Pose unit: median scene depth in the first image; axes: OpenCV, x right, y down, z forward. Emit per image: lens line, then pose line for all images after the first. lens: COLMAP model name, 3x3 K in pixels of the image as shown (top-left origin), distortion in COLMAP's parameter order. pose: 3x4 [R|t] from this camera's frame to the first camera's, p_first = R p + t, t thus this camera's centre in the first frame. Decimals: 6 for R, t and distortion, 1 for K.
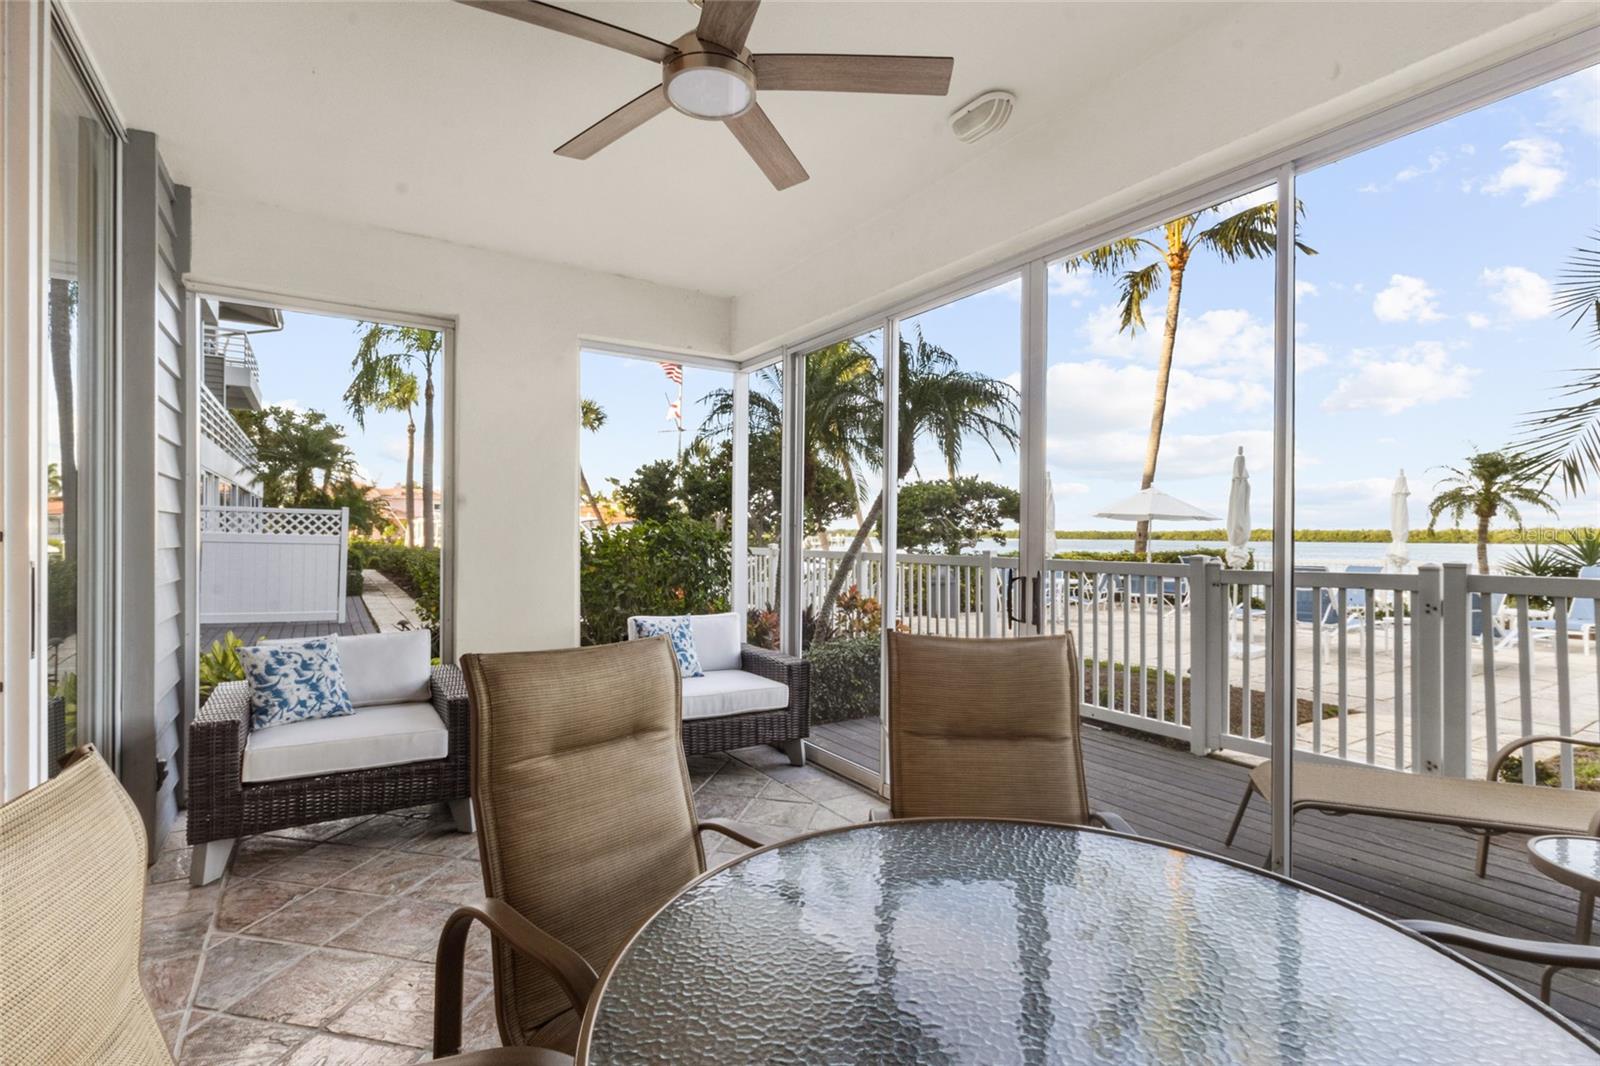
lens RADIAL K [[742.3, 0, 806.9], [0, 742.3, 534.9], [0, 0, 1]] dist [0.004150, -0.000001]
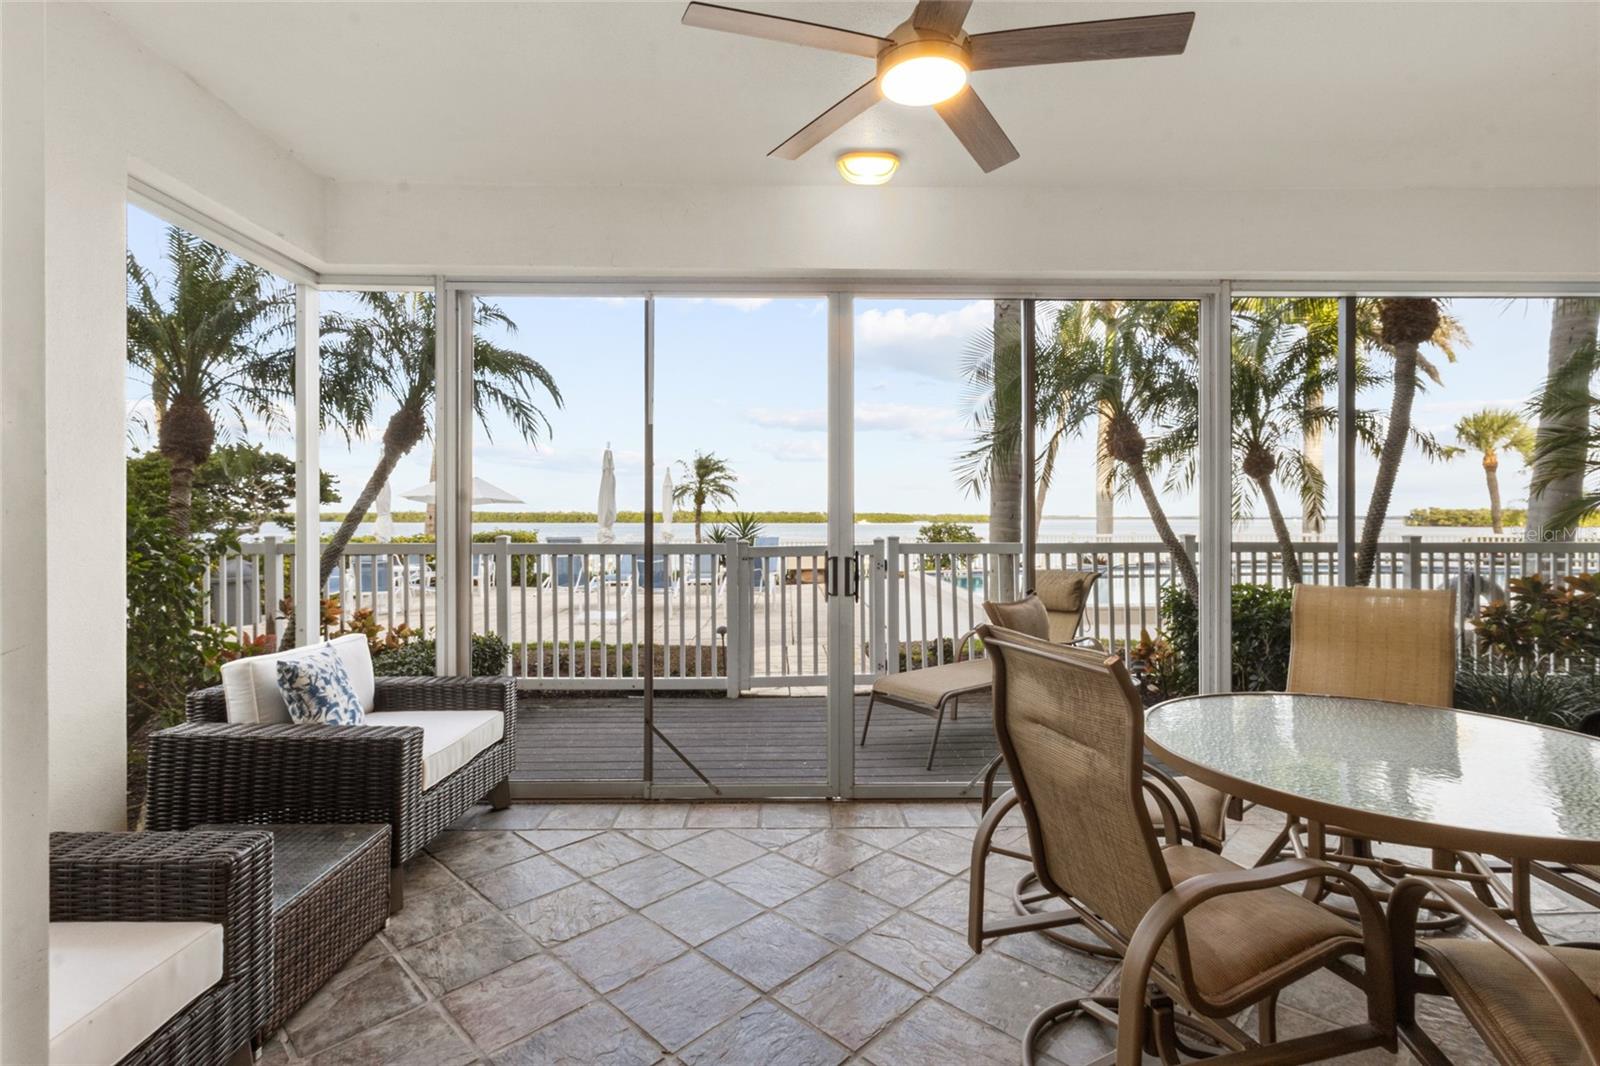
lens RADIAL K [[742.3, 0, 805.2], [0, 742.3, 524.0], [0, 0, 1]] dist [0.004150, -0.000001]
pose [[0.515106, -0.012589, 0.857034, -0.630003], [0.002776, 0.999911, 0.013019, -0.010508], [-0.857122, -0.004327, 0.515095, 0.360003]]
